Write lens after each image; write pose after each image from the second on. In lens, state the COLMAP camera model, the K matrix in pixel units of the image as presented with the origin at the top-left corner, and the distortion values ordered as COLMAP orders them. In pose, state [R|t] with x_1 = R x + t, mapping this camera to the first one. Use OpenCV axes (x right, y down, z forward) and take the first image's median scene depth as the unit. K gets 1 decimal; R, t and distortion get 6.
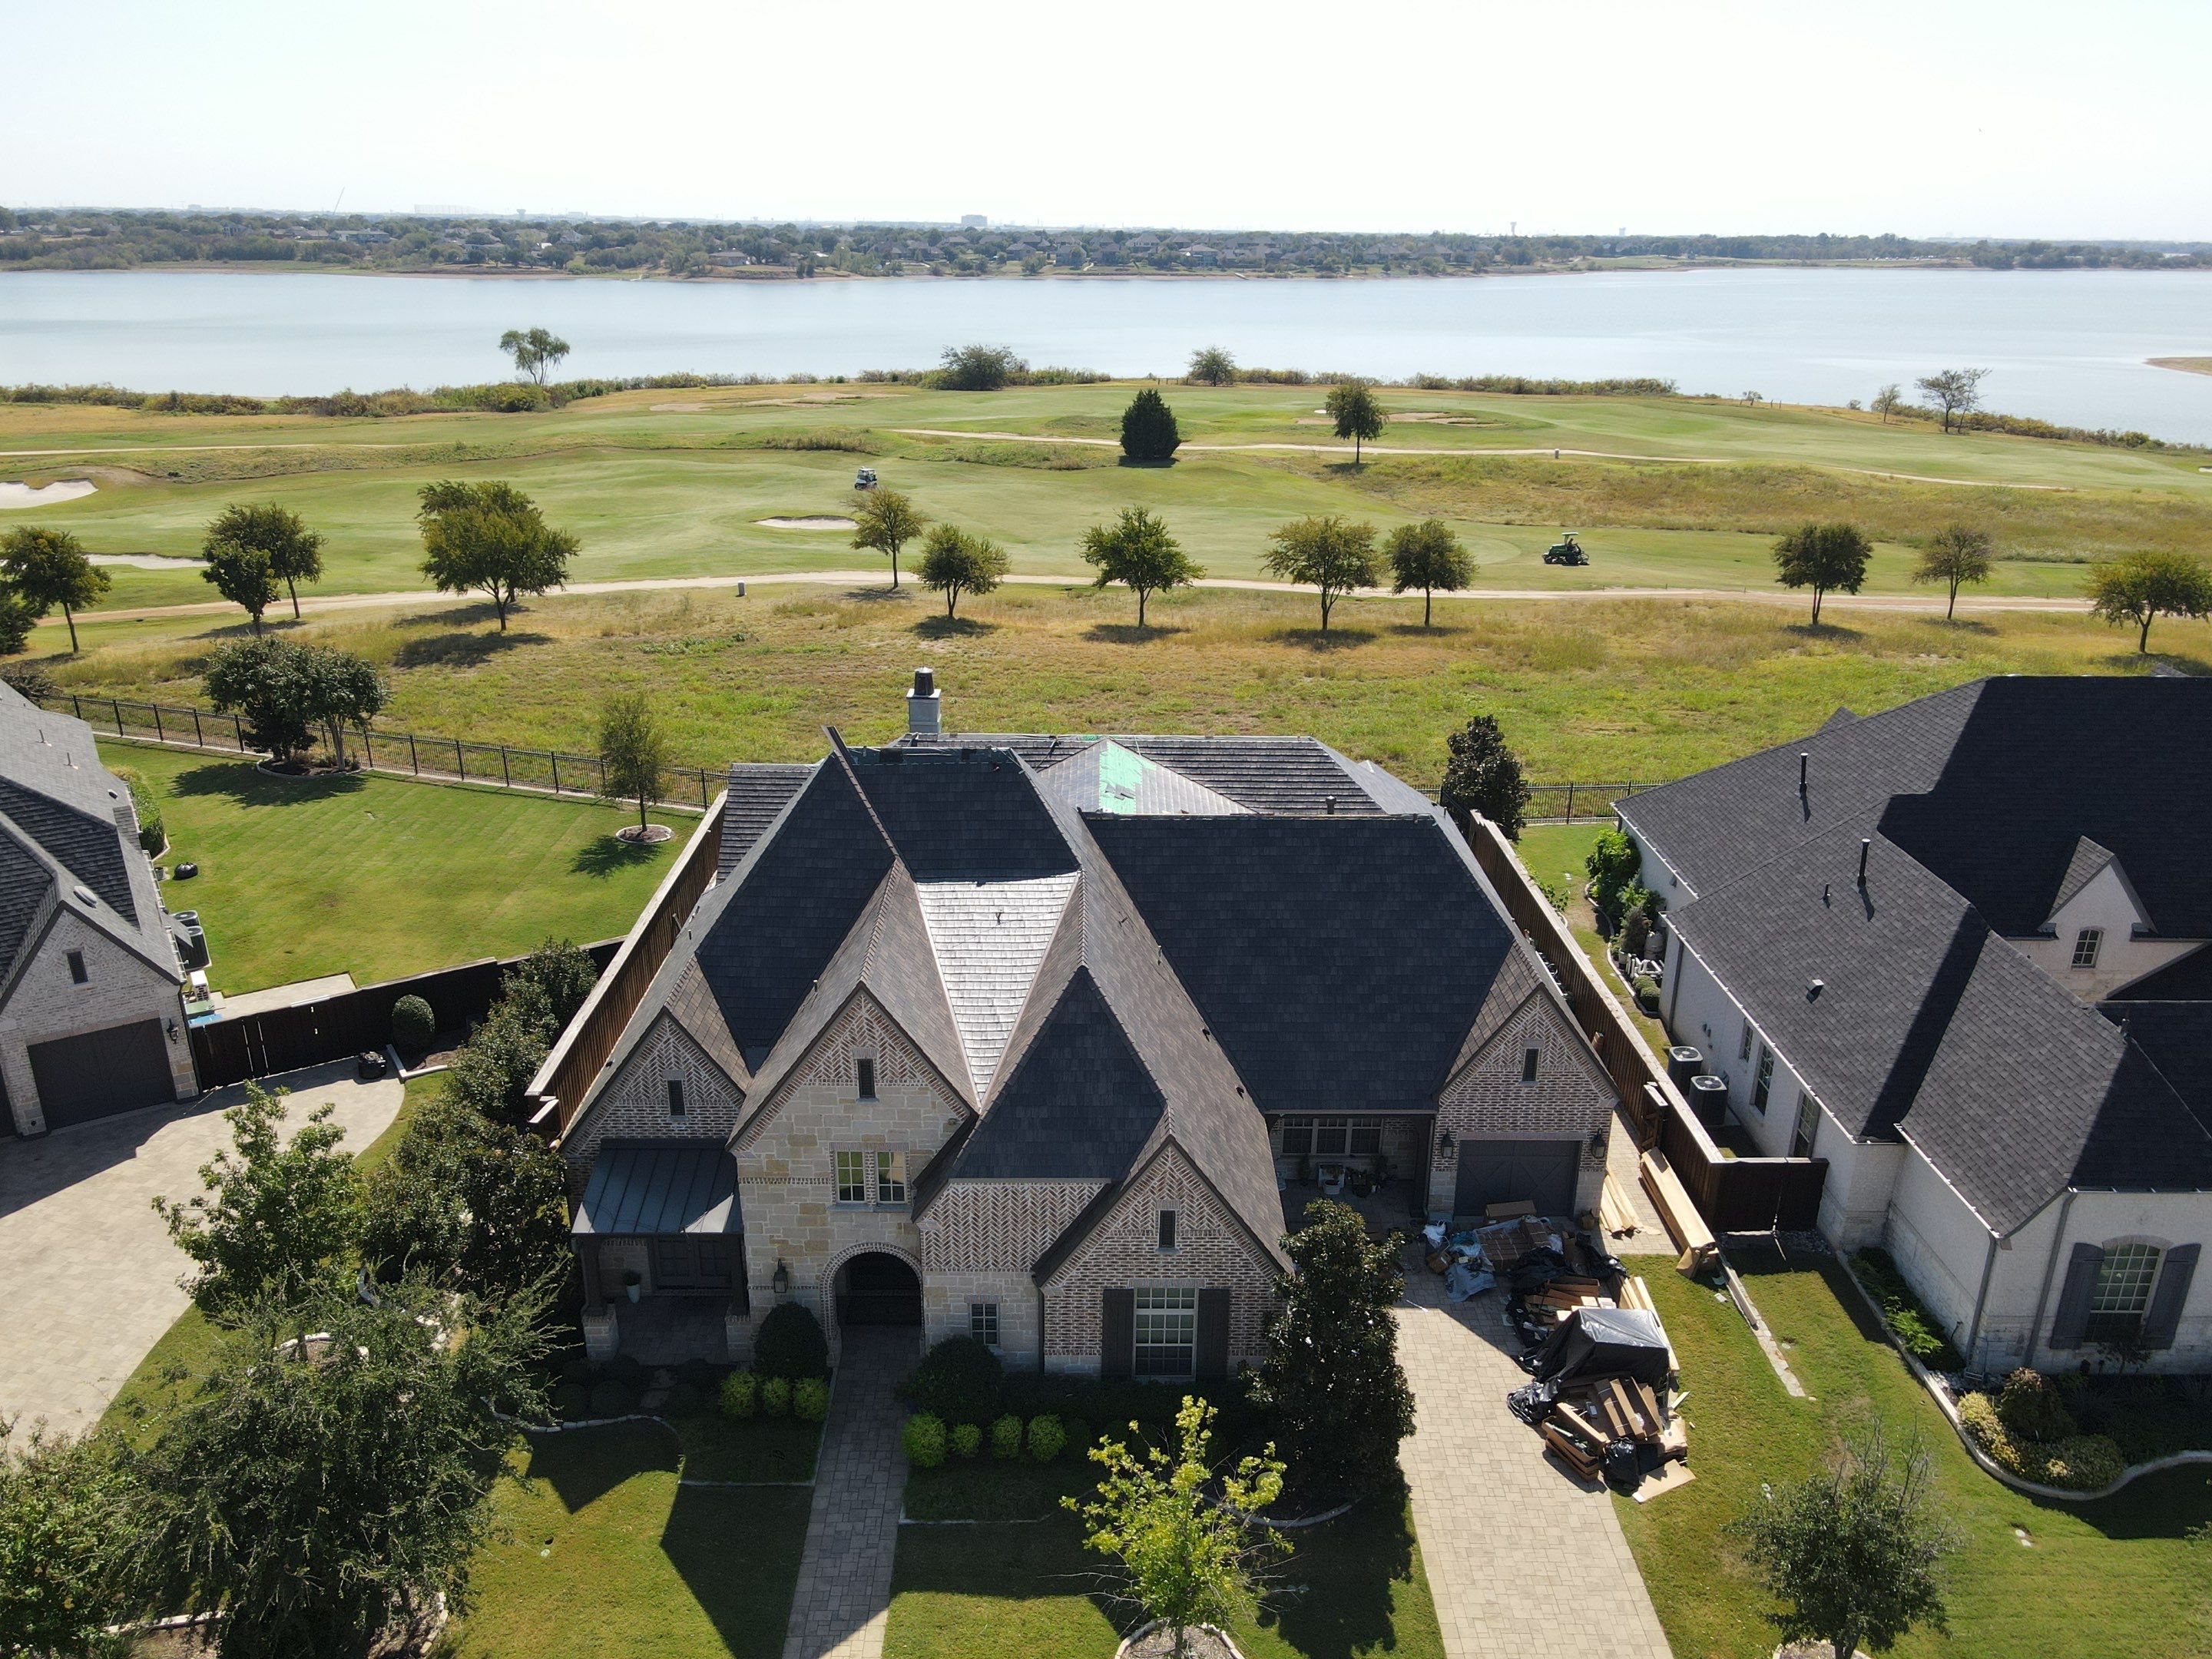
lens RADIAL K [[1633.8, 0, 1106.3], [0, 1633.8, 839.2], [0, 0, 1]] dist [0.019473, -0.008126]
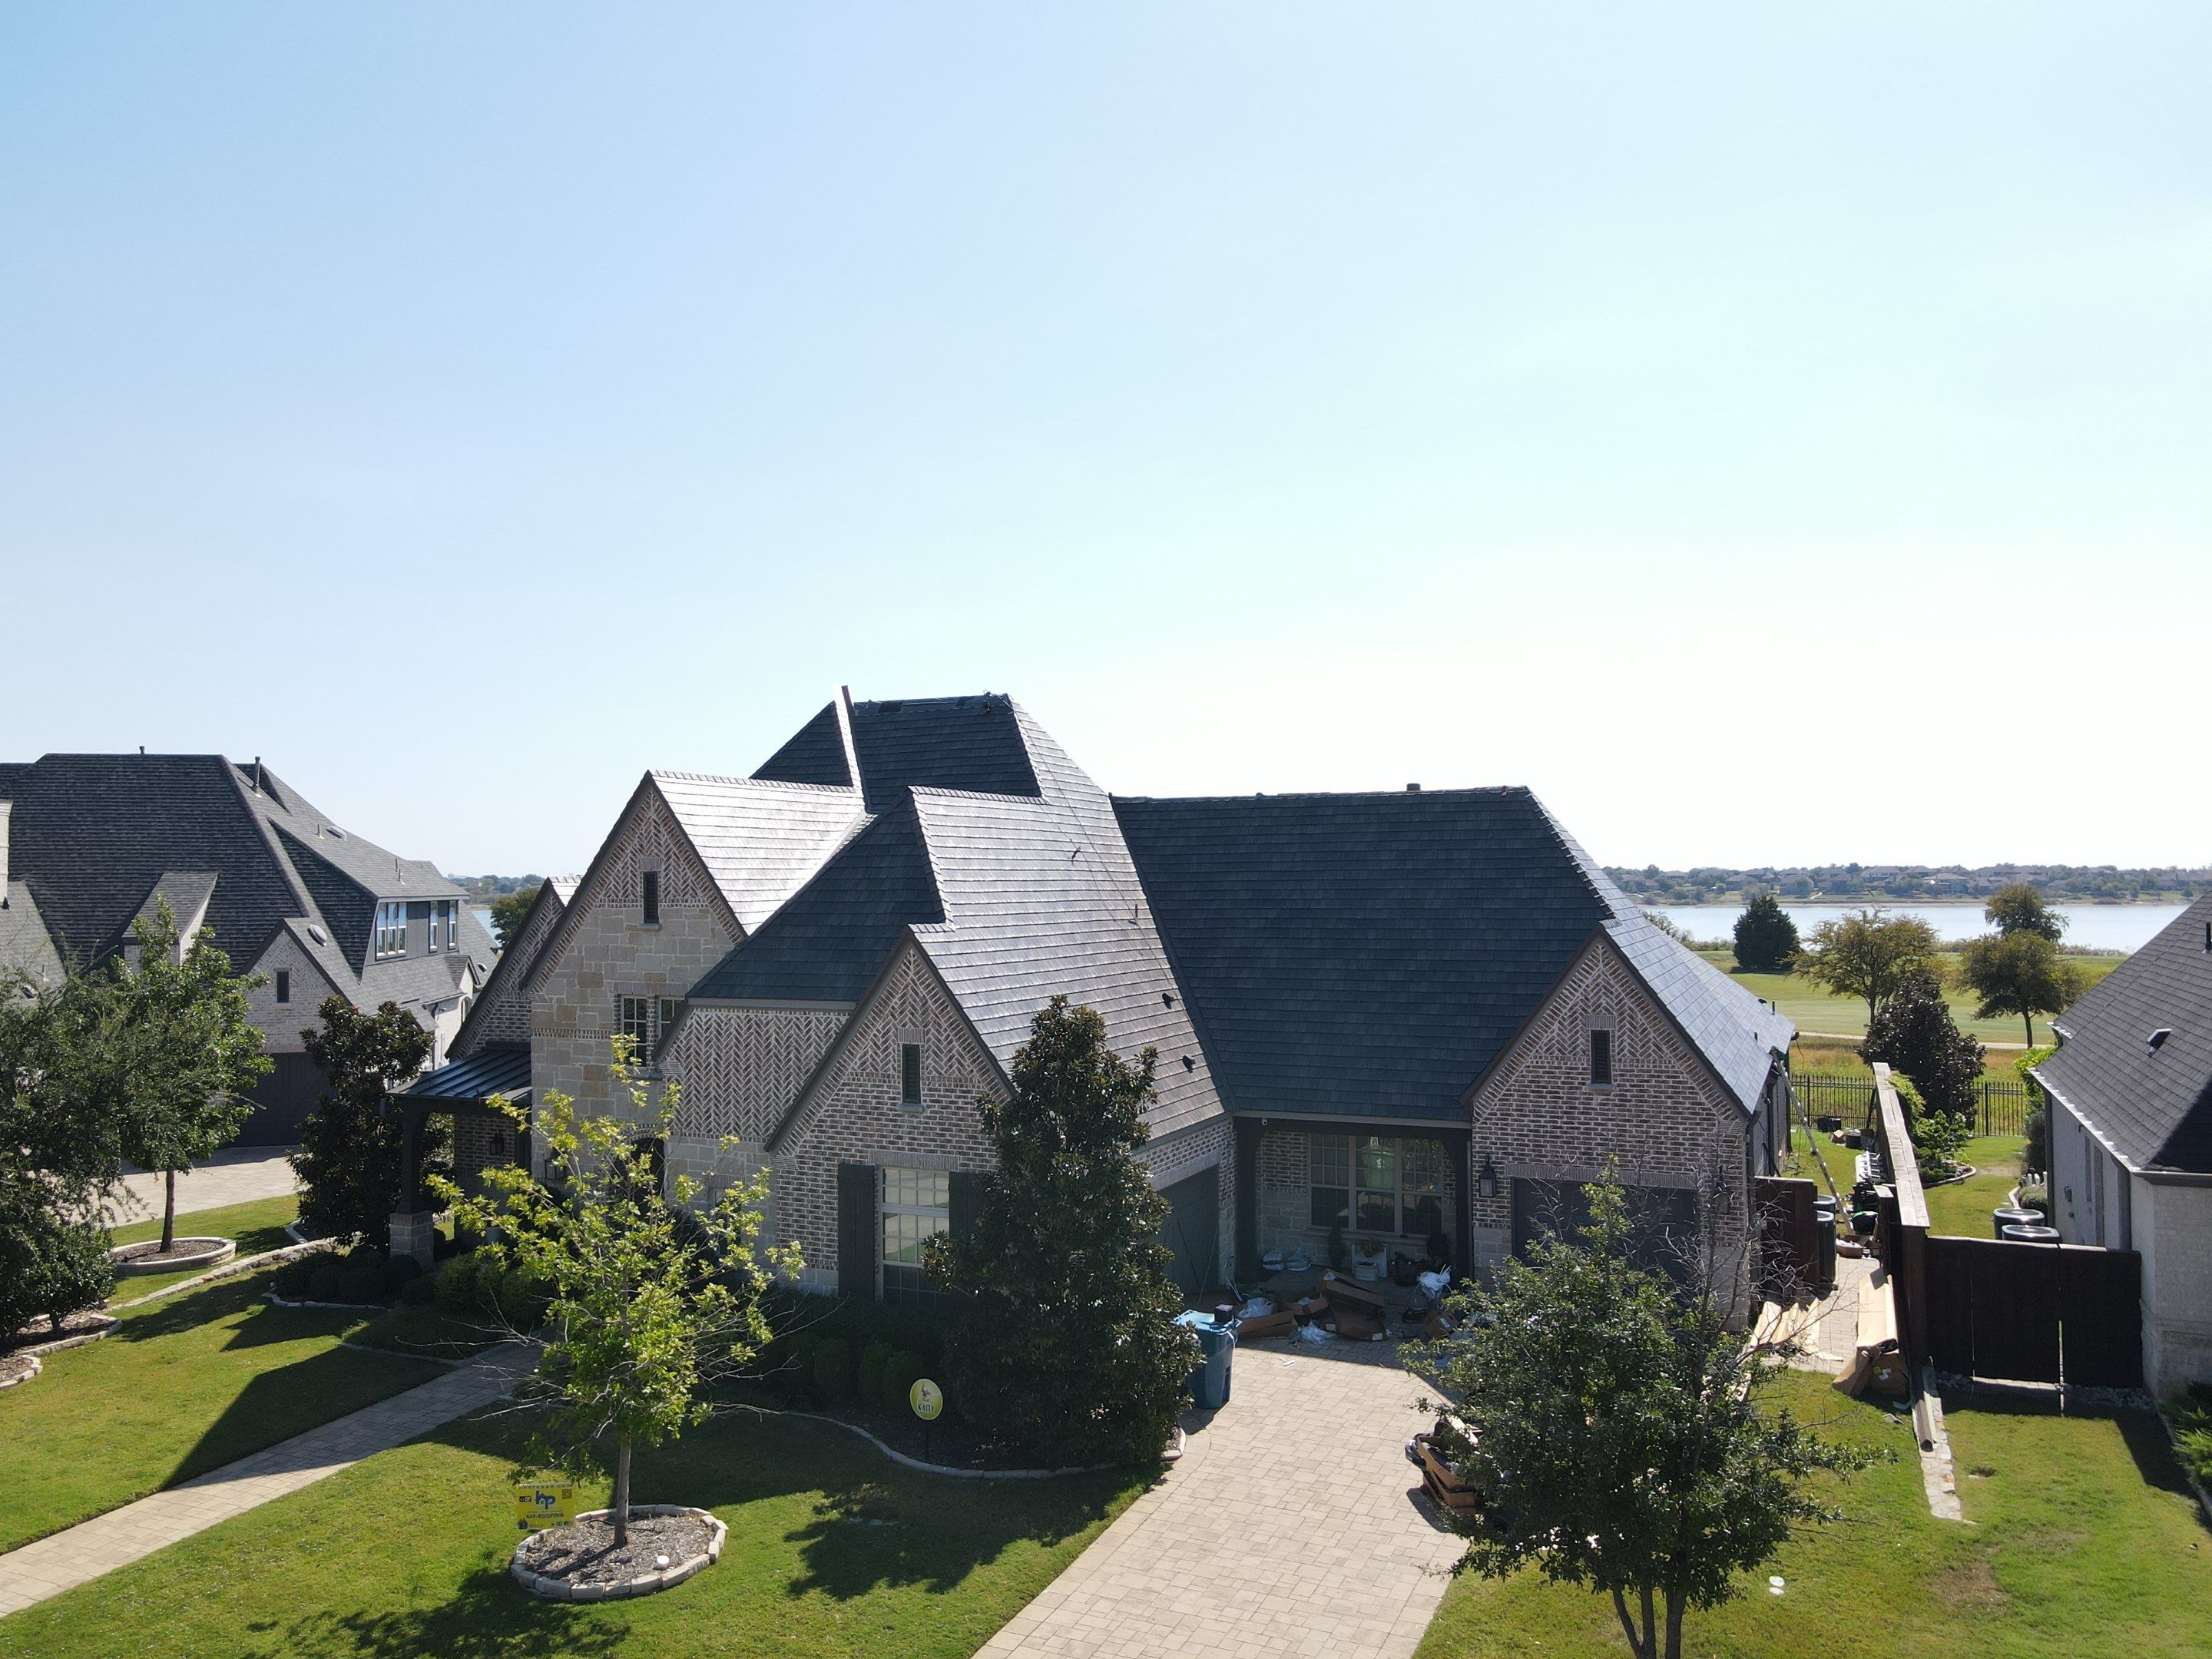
lens RADIAL K [[1630.3, 0, 1108.9], [0, 1630.3, 841.1], [0, 0, 1]] dist [-0.001500, 0.033762]
pose [[0.904362, -0.029073, -0.425775, 0.430894], [-0.137682, 0.924455, -0.355565, 0.383722], [0.403947, 0.380181, 0.832039, 0.361852]]
